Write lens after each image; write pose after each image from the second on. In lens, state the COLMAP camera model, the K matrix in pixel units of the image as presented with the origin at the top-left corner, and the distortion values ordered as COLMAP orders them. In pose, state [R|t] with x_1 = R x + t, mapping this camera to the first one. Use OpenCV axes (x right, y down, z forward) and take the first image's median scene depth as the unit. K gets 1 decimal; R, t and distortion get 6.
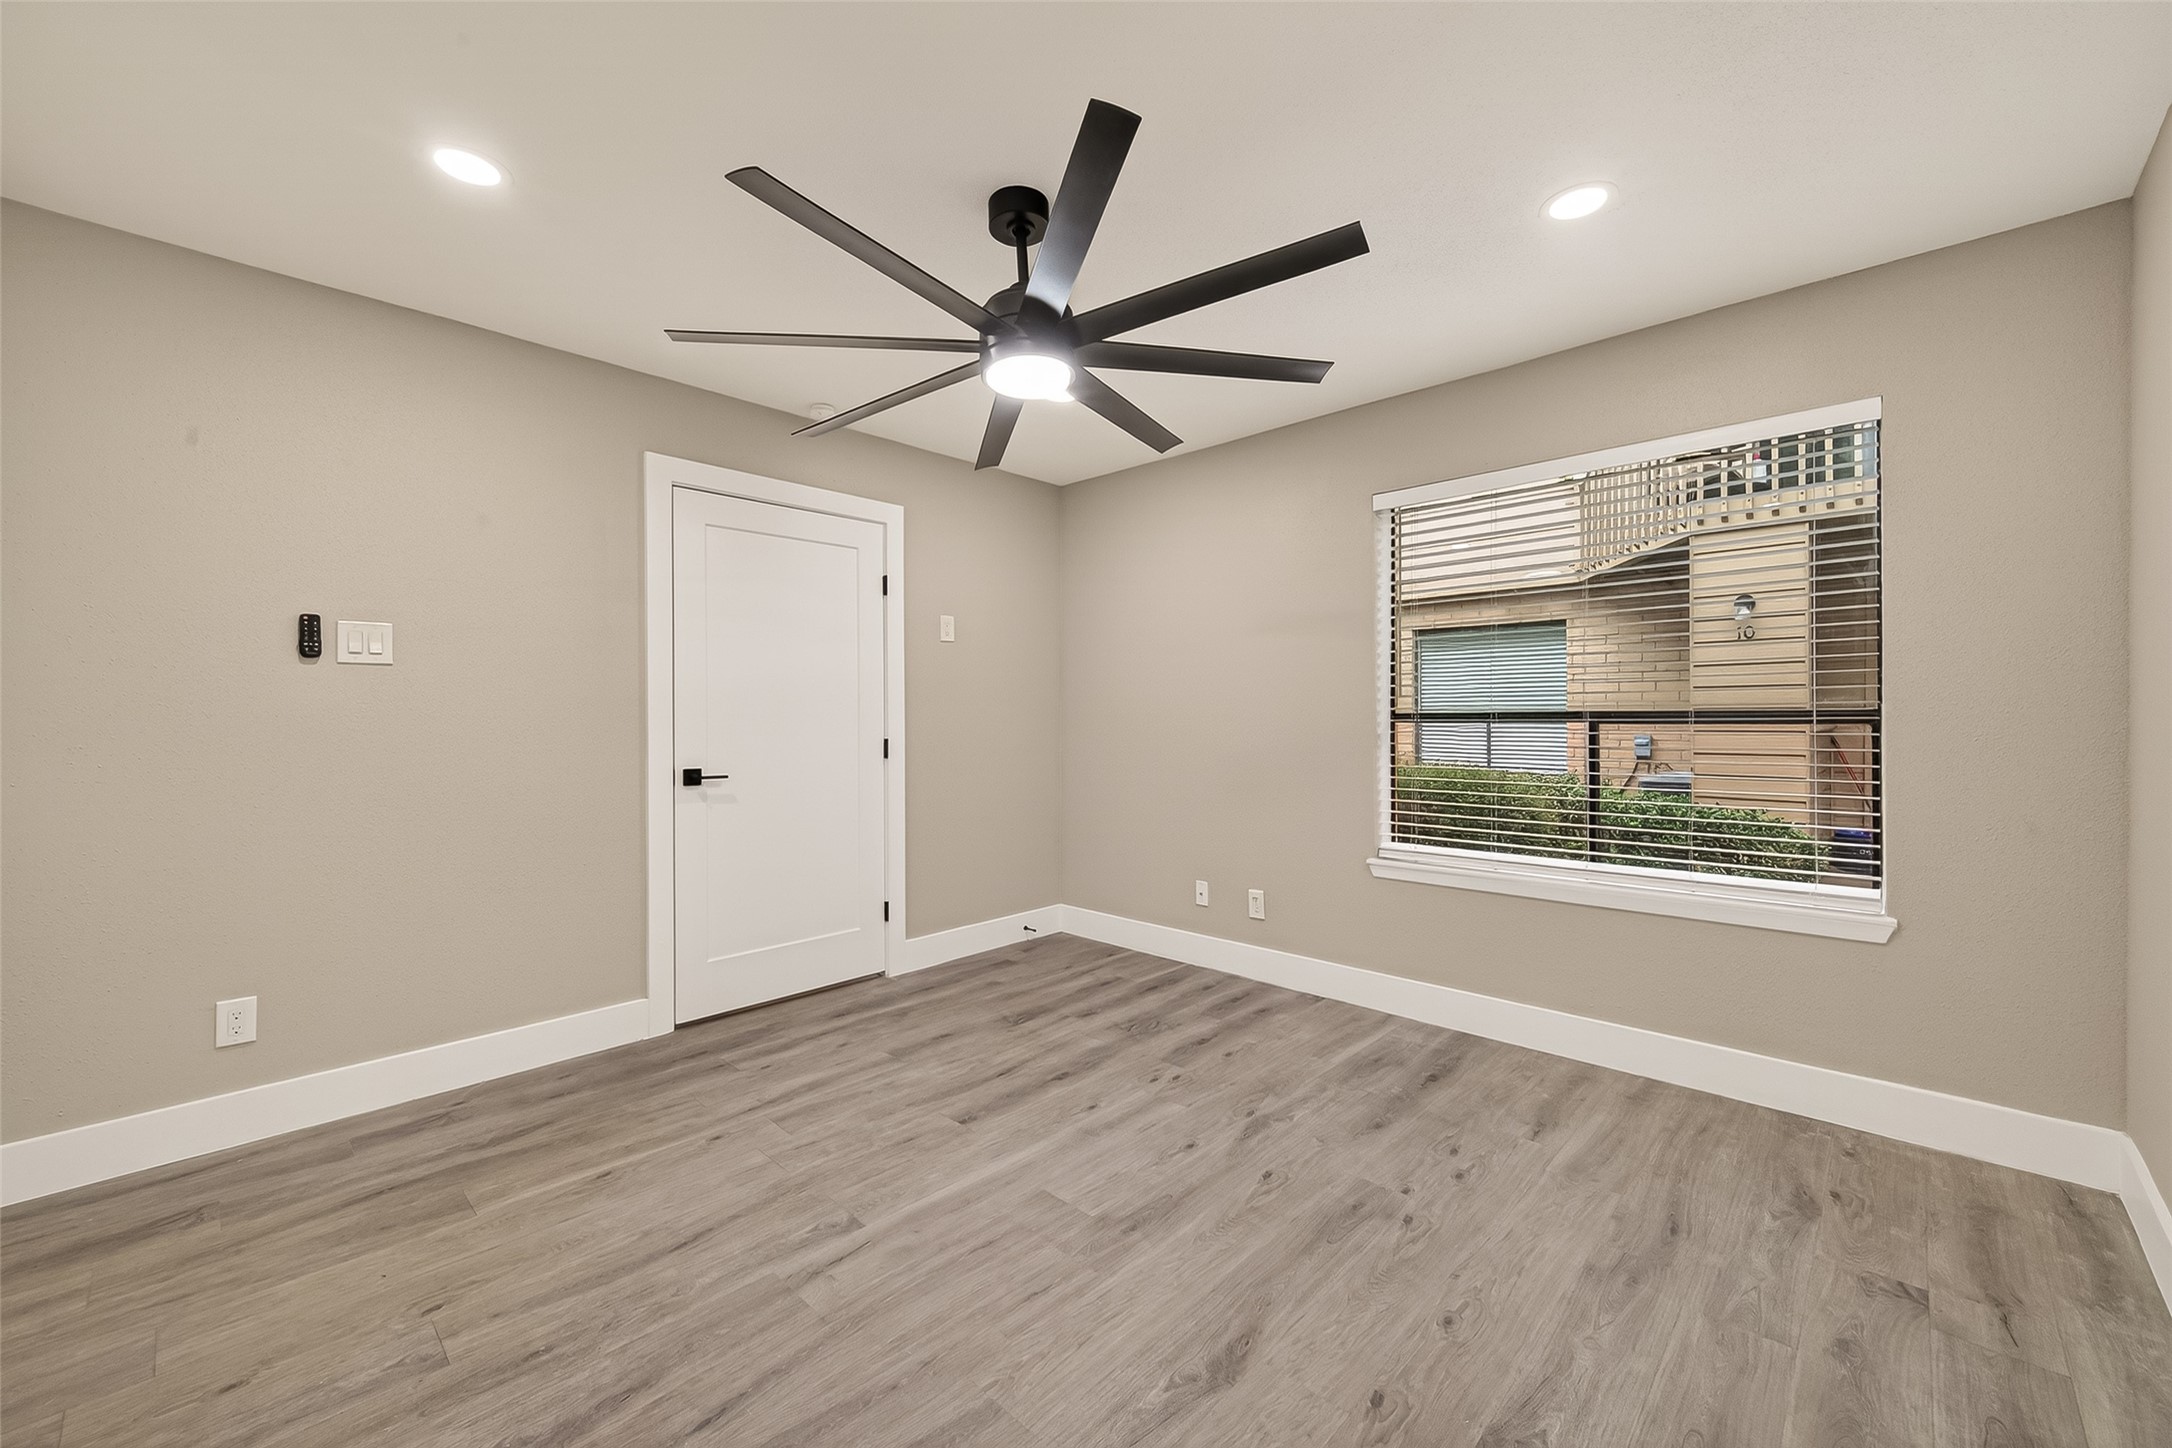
lens RADIAL K [[868.7, 0, 1082.5], [0, 868.7, 719.4], [0, 0, 1]] dist [0.001640, -0.000562]
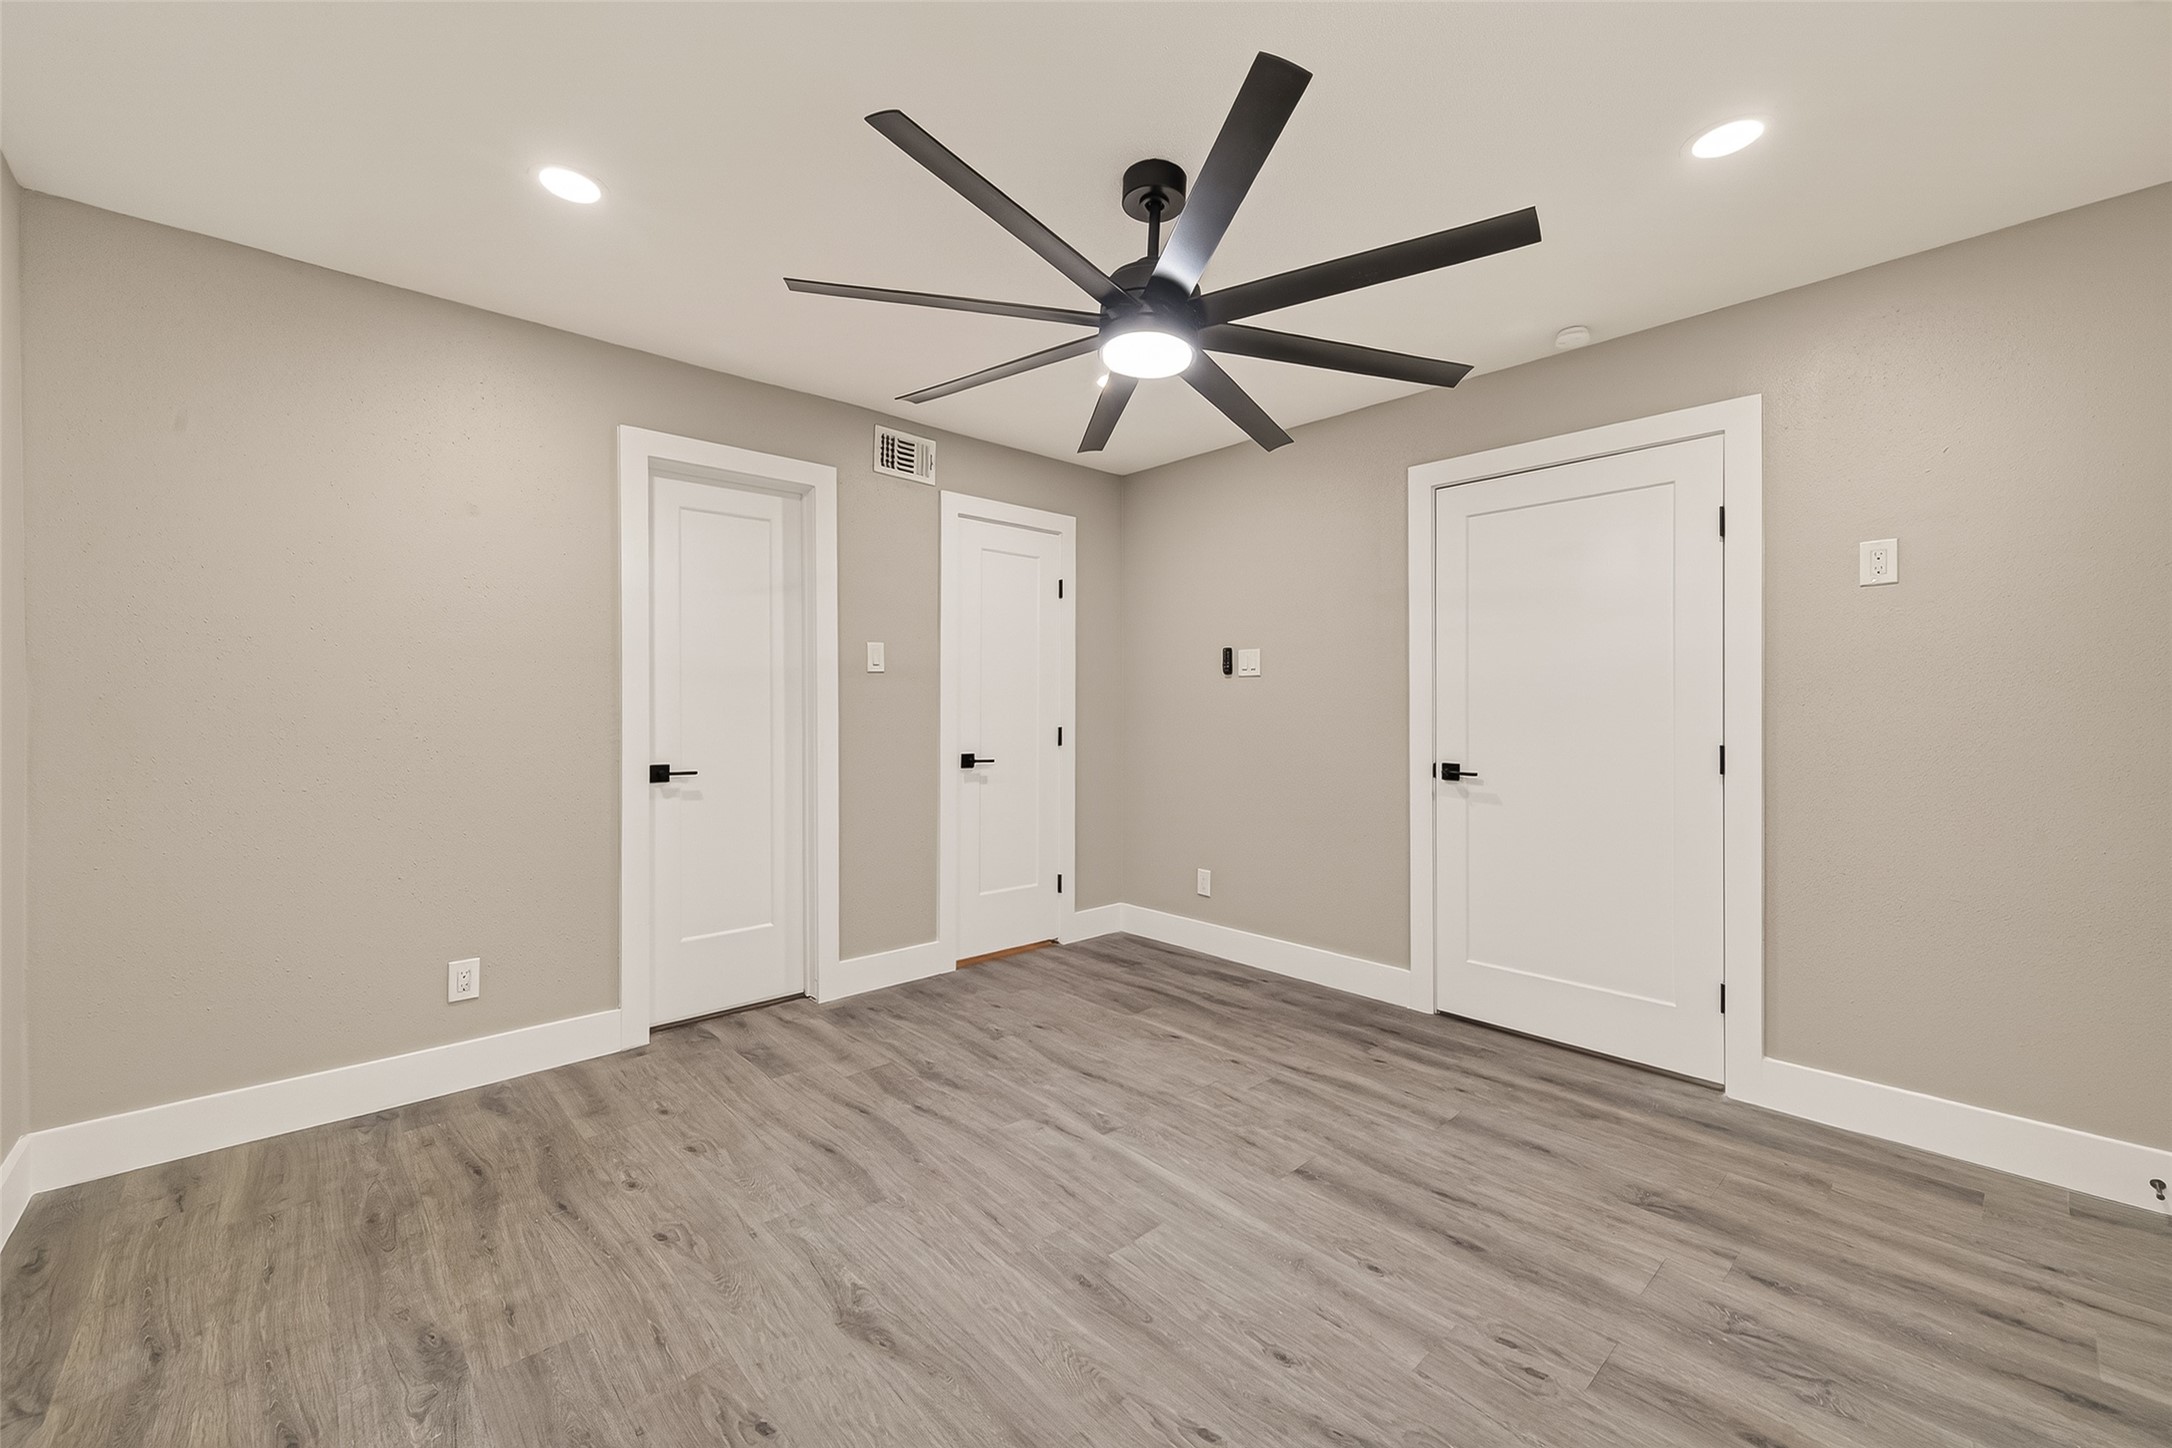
lens RADIAL K [[868.7, 0, 1082.5], [0, 868.7, 719.4], [0, 0, 1]] dist [0.001640, -0.000562]
pose [[-0.072701, 0.015813, -0.997228, 0.738582], [-0.009840, 0.999814, 0.016571, -0.004487], [0.997305, 0.011017, -0.072532, 0.834244]]
